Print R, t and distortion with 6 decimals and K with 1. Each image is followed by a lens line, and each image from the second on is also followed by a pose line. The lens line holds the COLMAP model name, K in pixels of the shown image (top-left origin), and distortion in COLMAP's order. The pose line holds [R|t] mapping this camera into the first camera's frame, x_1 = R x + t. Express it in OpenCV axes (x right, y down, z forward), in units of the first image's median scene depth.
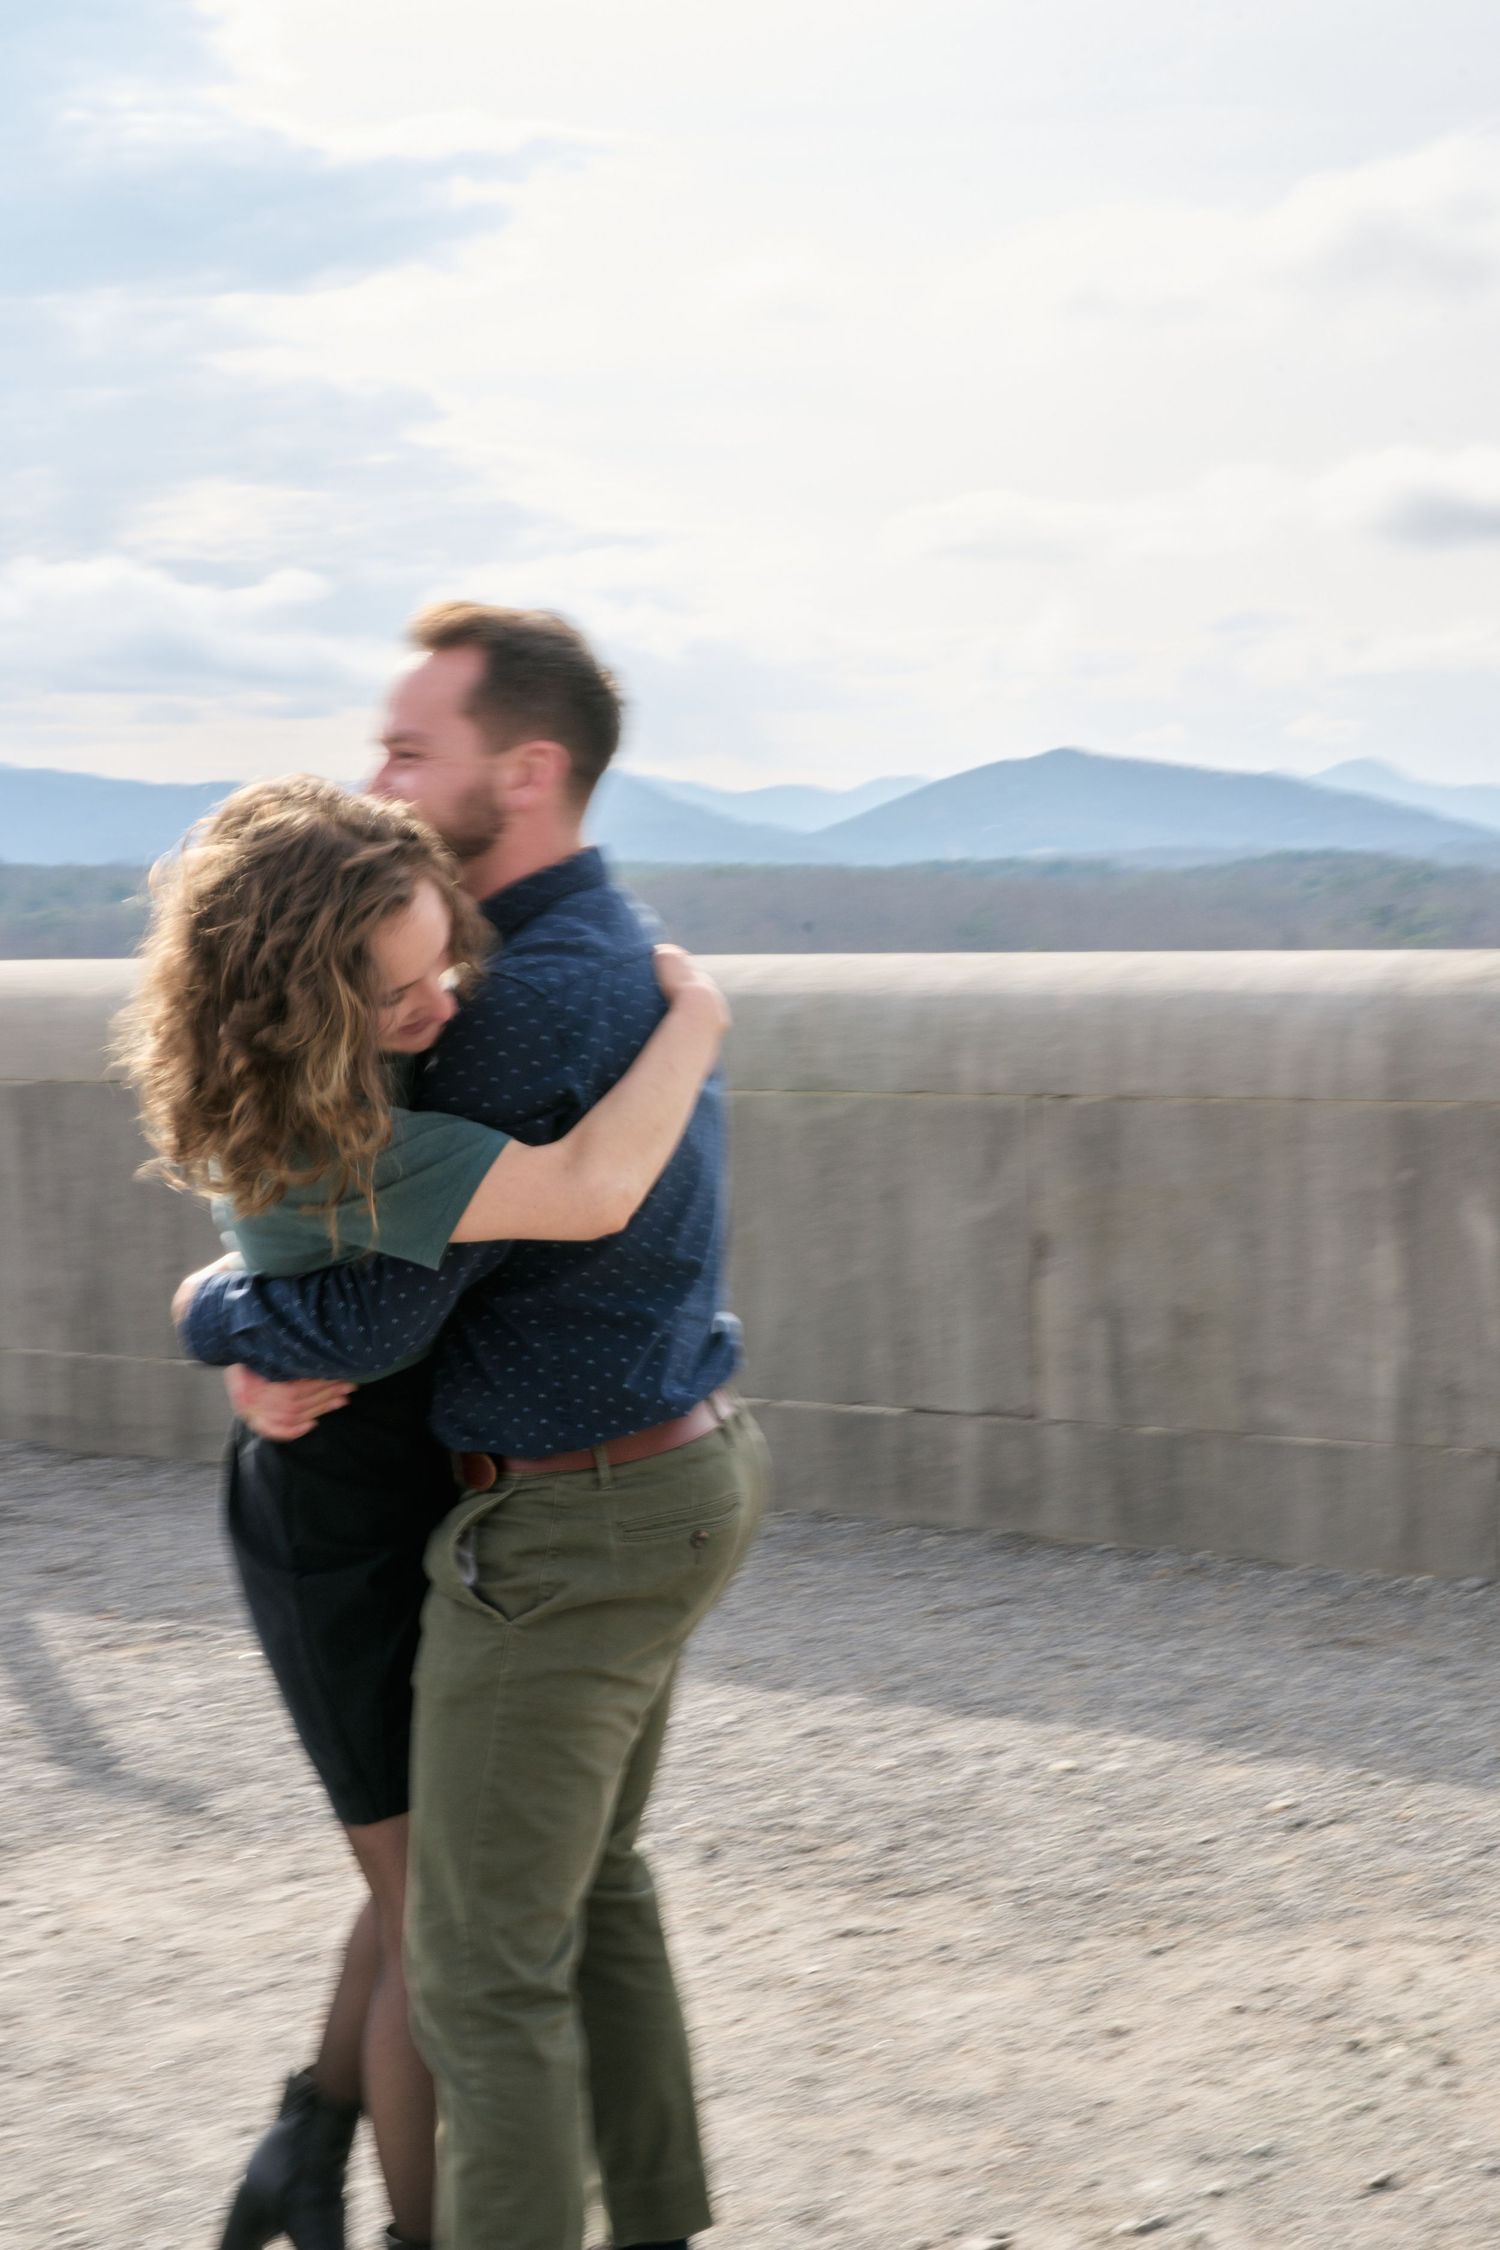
lens RADIAL K [[3460.9, 0, 828.3], [0, 3460.9, 1133.8], [0, 0, 1]] dist [0.122654, 0.106198]
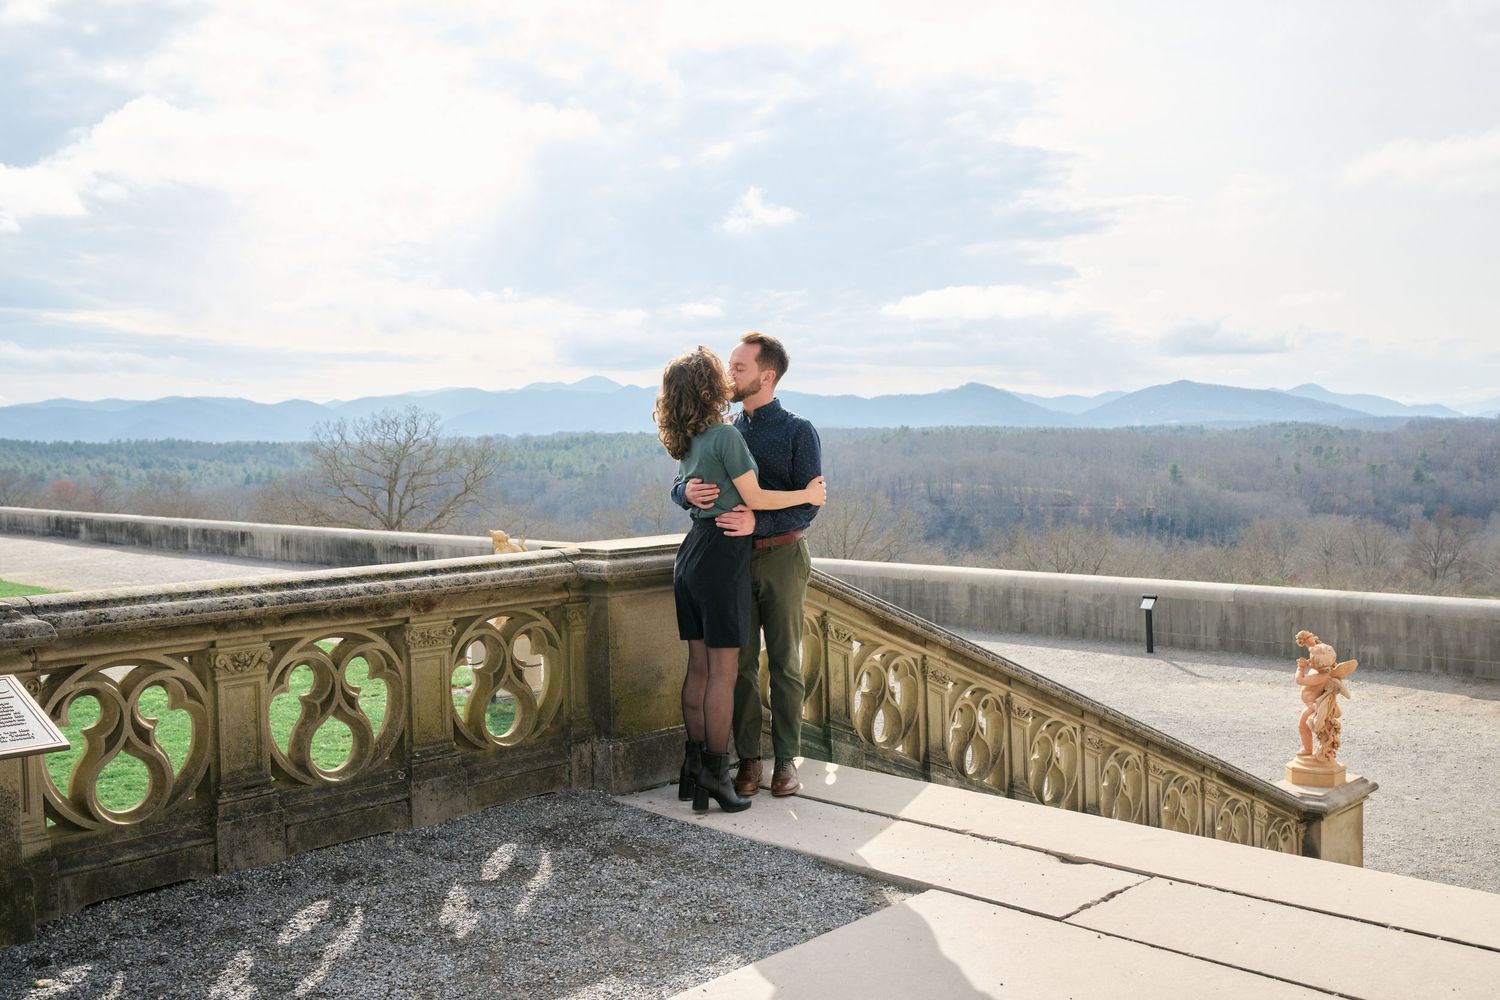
lens RADIAL K [[1405.7, 0, 753.5], [0, 1405.7, 459.8], [0, 0, 1]] dist [-0.040800, 0.002559]
pose [[0.974636, 0.008083, -0.223652, -0.484431], [-0.018749, 0.998784, -0.045607, -0.196517], [0.223011, 0.048643, 0.973601, -2.766981]]
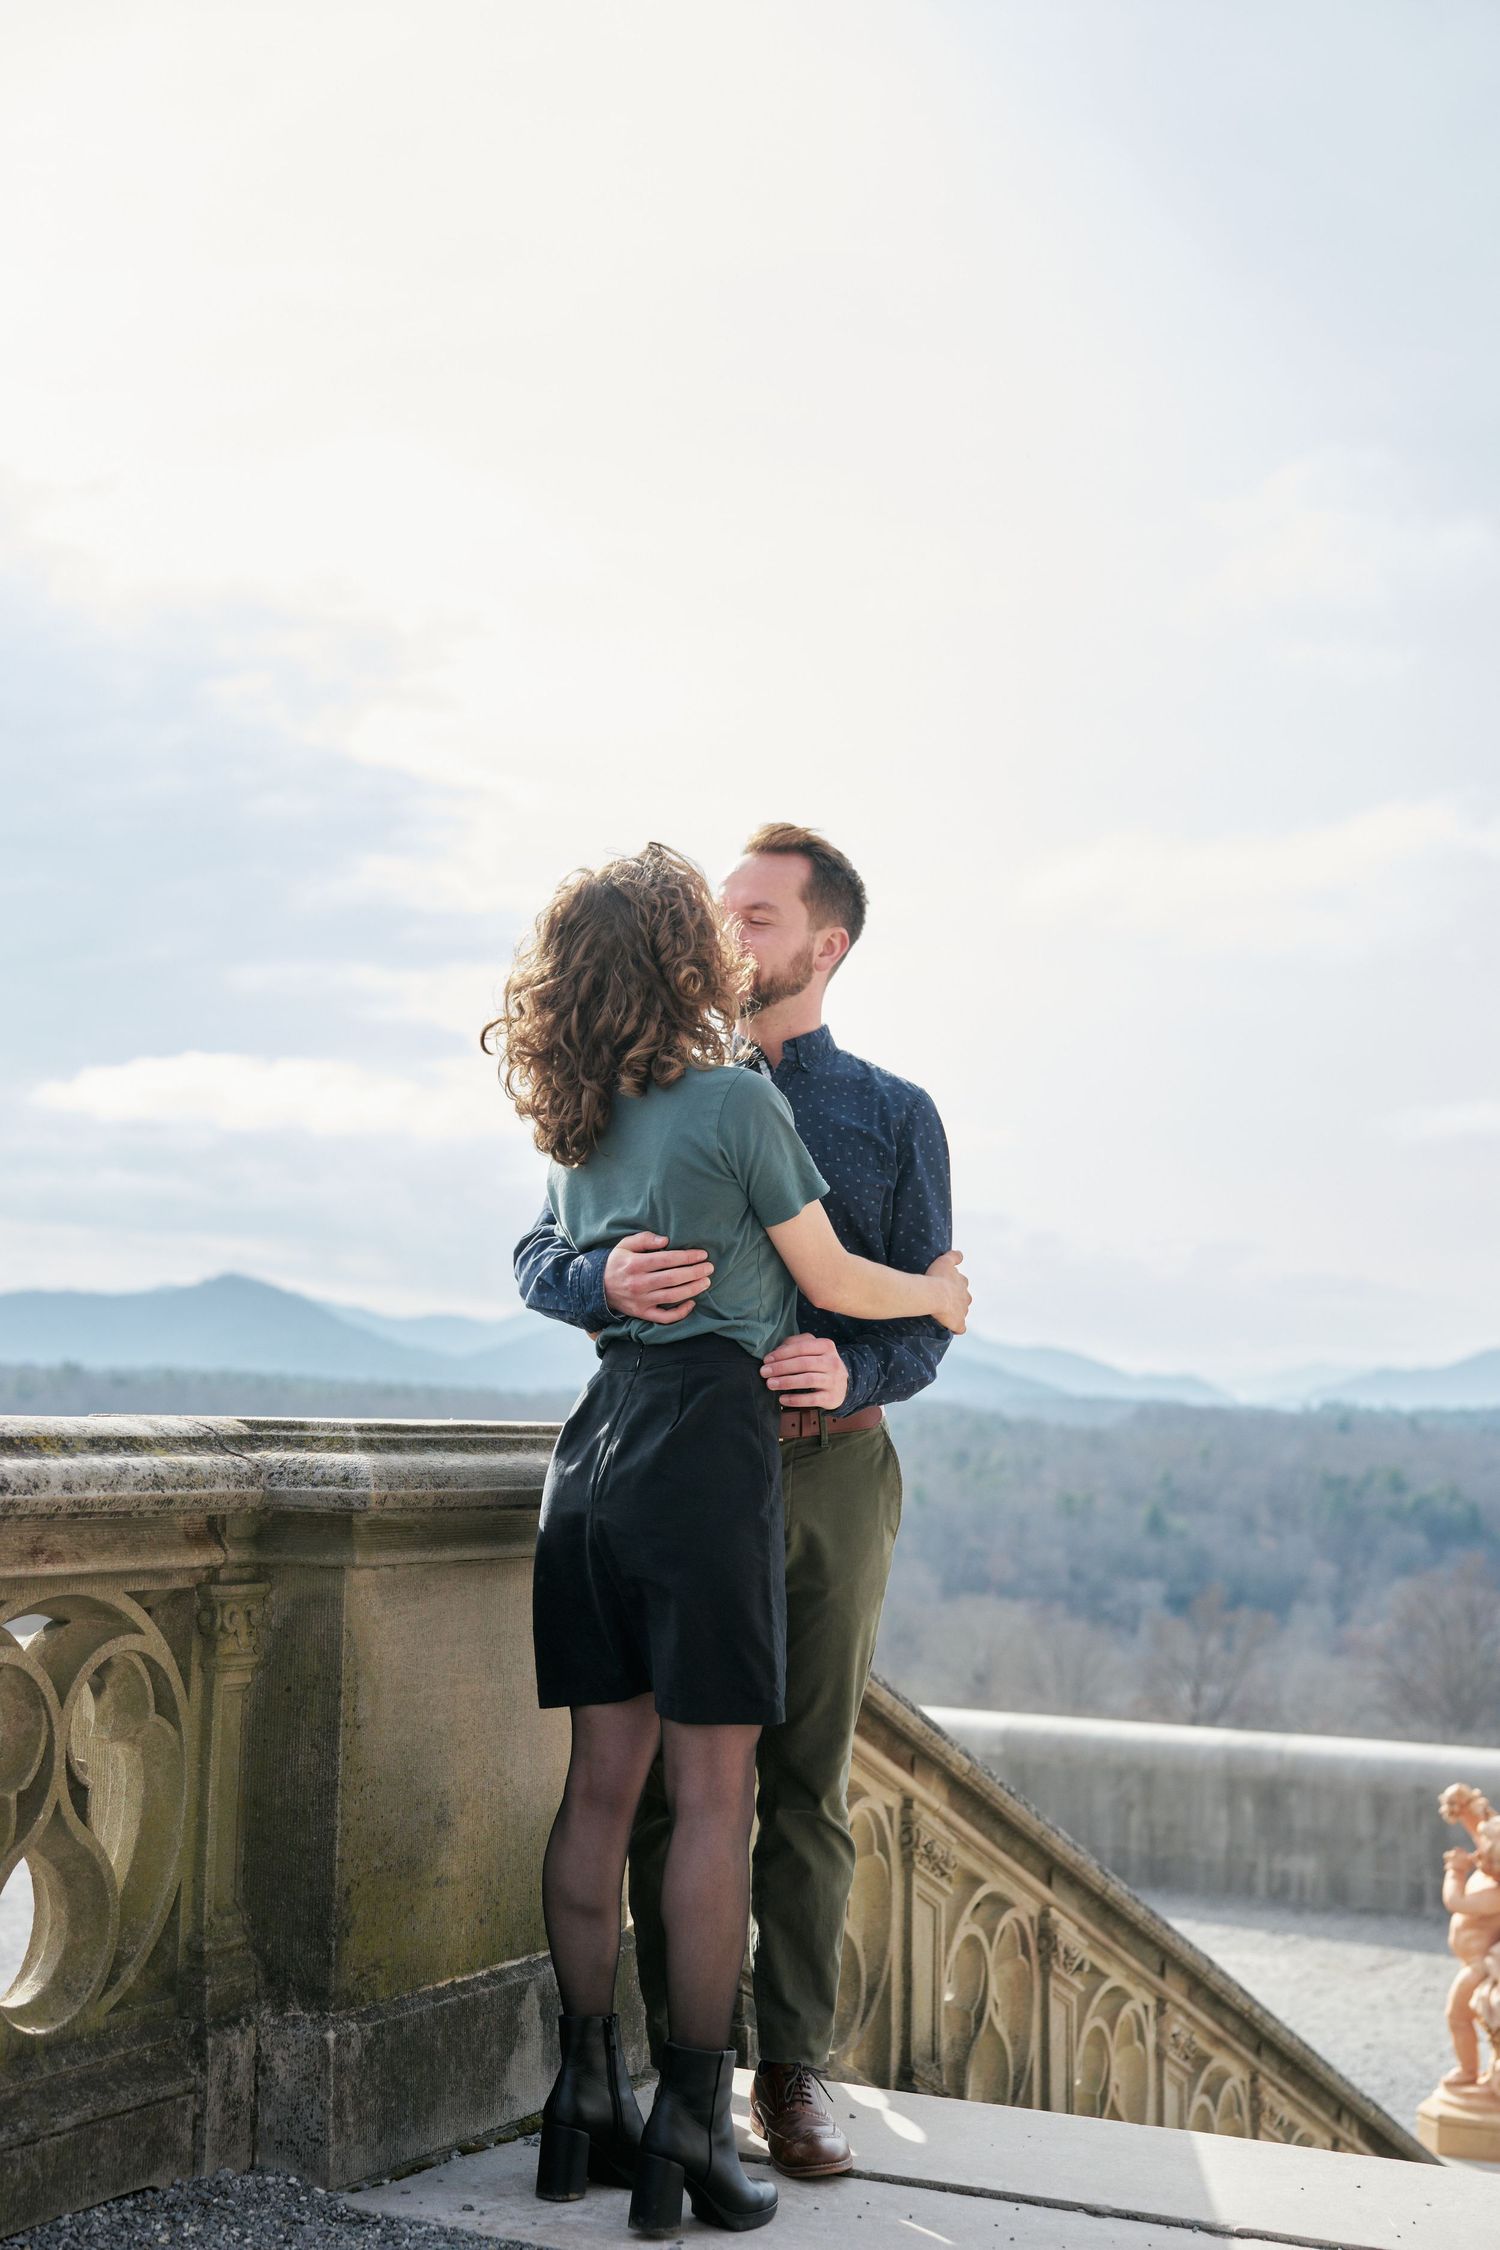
lens RADIAL K [[3169.2, 0, 750.0], [0, 3169.2, 1125.0], [0, 0, 1]] dist [-0.023916, 0.085778]
pose [[0.993928, 0.060926, 0.091624, -0.746306], [-0.045870, 0.986329, -0.158272, -0.140675], [-0.100014, 0.153109, 0.983135, -2.590407]]
